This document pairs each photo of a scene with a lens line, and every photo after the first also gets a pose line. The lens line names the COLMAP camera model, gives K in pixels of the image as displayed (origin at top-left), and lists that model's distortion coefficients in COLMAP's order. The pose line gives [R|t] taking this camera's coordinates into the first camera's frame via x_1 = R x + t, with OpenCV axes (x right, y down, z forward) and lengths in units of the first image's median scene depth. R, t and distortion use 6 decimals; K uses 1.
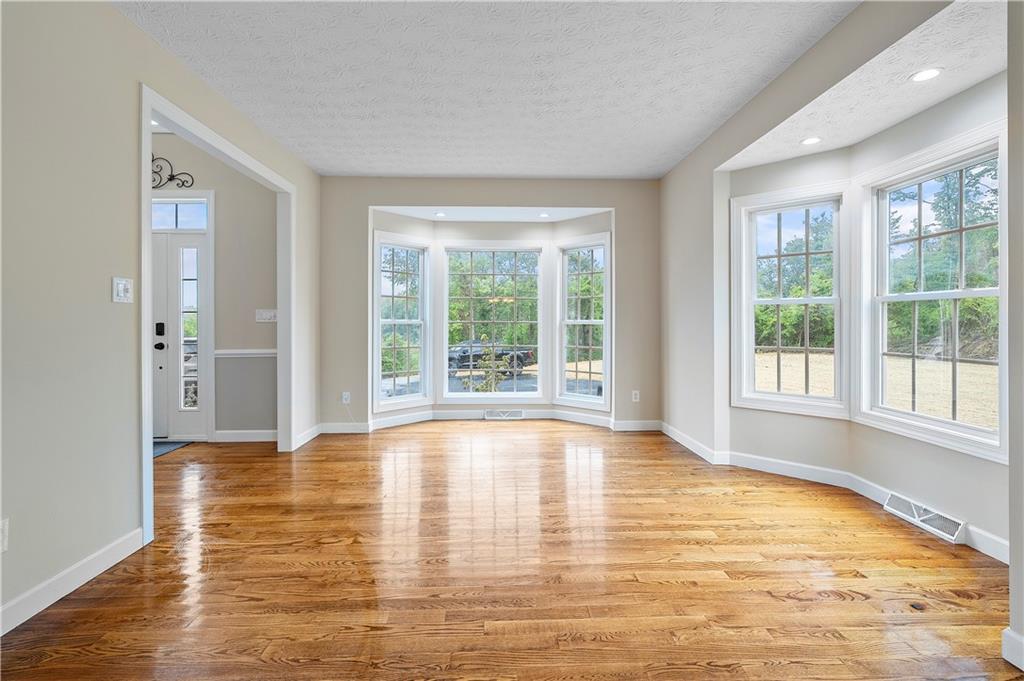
lens RADIAL K [[467.6, 0, 512.0], [0, 467.6, 340.5], [0, 0, 1]] dist [-0.010539, 0.000056]
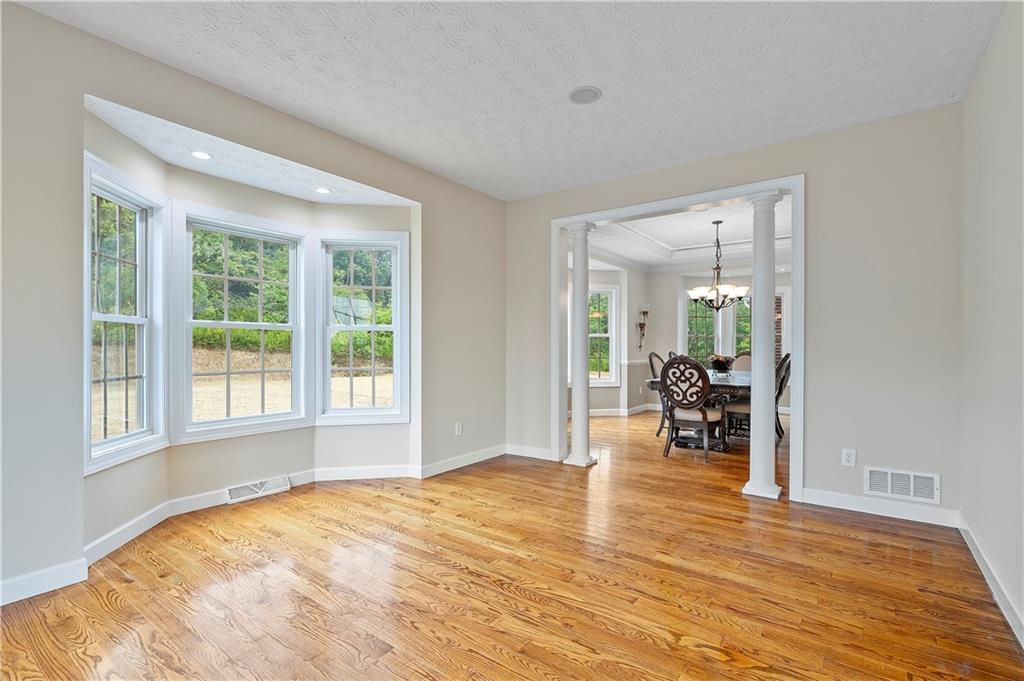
lens RADIAL K [[497.0, 0, 512.0], [0, 497.0, 340.5], [0, 0, 1]] dist [0.000753, 0.000076]
pose [[-0.793541, 0.006421, 0.608483, -0.616395], [0.020818, 0.999645, 0.016600, -0.064817], [-0.608160, 0.025840, -0.793394, 1.787457]]
